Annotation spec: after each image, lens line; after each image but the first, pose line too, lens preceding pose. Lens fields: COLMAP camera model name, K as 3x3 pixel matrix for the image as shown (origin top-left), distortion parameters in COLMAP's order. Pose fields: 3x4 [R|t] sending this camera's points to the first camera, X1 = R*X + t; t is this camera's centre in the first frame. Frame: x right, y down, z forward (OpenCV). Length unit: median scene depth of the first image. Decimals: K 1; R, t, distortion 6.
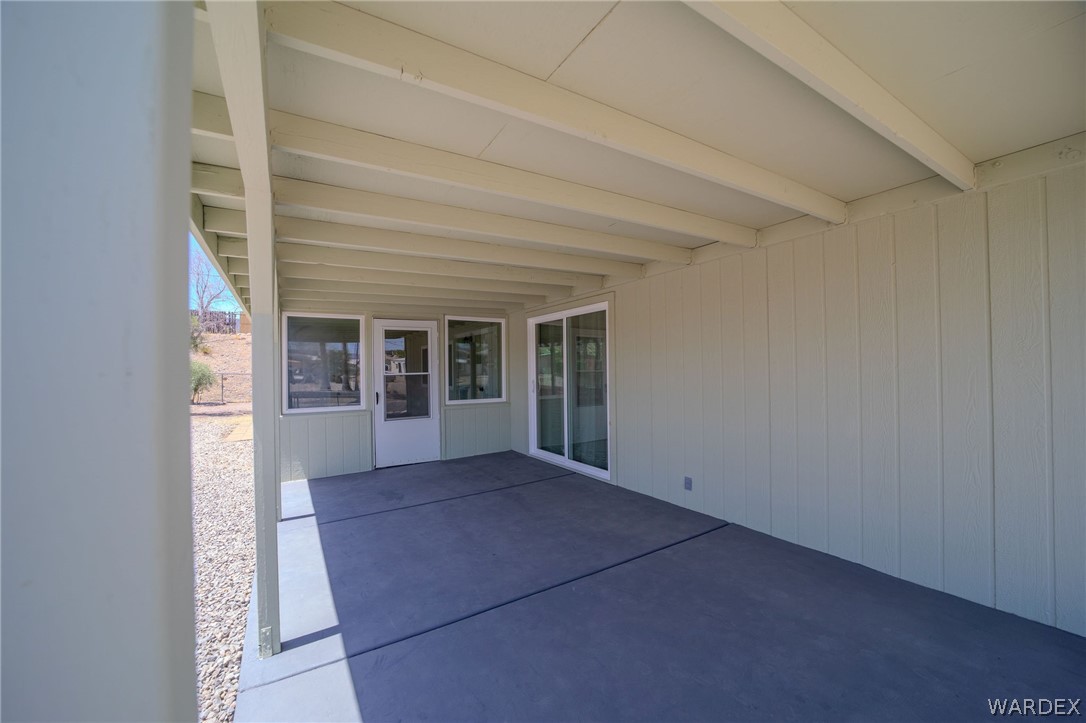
lens RADIAL K [[414.5, 0, 537.5], [0, 414.5, 360.8], [0, 0, 1]] dist [-0.018432, 0.007818]
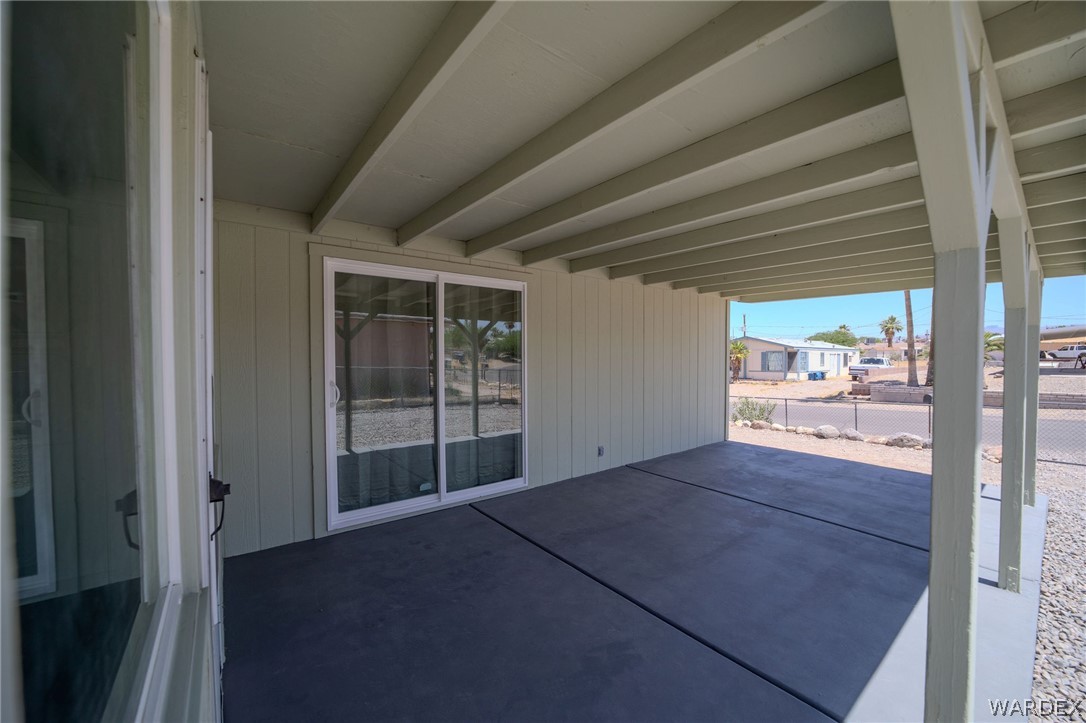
lens RADIAL K [[414.5, 0, 538.2], [0, 414.5, 365.9], [0, 0, 1]] dist [-0.018432, 0.007818]
pose [[-0.080177, 0.008754, 0.996742, -0.710408], [-0.000630, 0.999961, -0.008833, 0.041732], [-0.996780, -0.001336, -0.080168, 1.052034]]
